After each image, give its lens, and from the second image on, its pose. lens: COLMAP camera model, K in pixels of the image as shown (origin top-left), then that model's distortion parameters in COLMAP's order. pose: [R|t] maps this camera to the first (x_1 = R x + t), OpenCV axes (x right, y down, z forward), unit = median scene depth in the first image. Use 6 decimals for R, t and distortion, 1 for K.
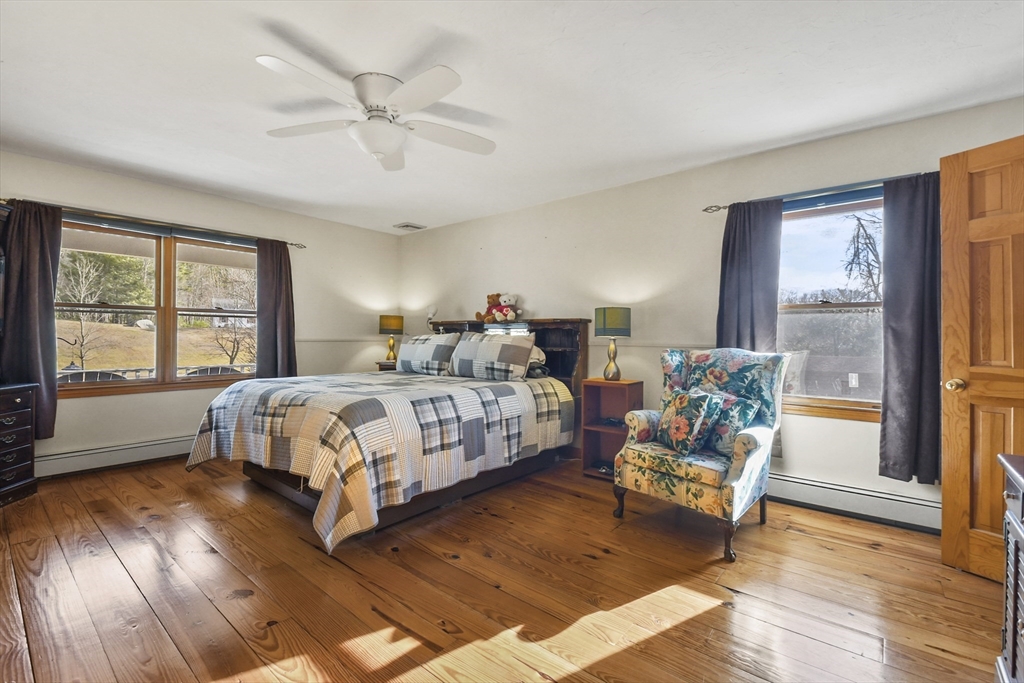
lens RADIAL K [[447.9, 0, 504.4], [0, 447.9, 339.3], [0, 0, 1]] dist [0.017058, -0.014126]
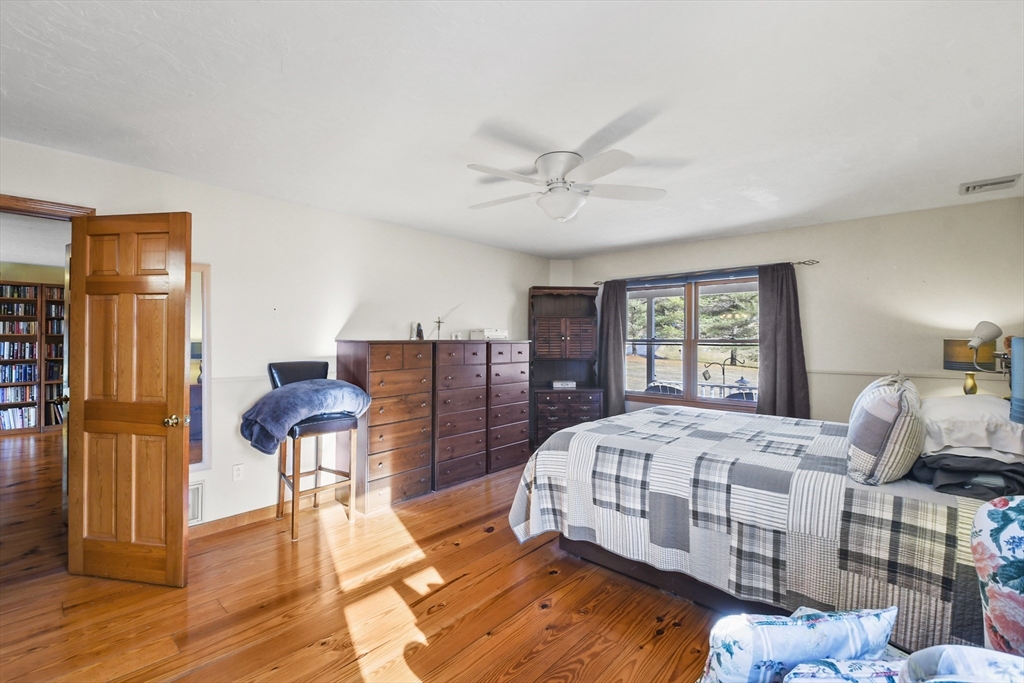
lens RADIAL K [[447.9, 0, 511.2], [0, 447.9, 335.6], [0, 0, 1]] dist [0.017058, -0.014126]
pose [[-0.046028, -0.017520, -0.998787, 0.667944], [-0.007317, 0.999825, -0.017201, -0.072917], [0.998913, 0.006516, -0.046148, 0.716435]]
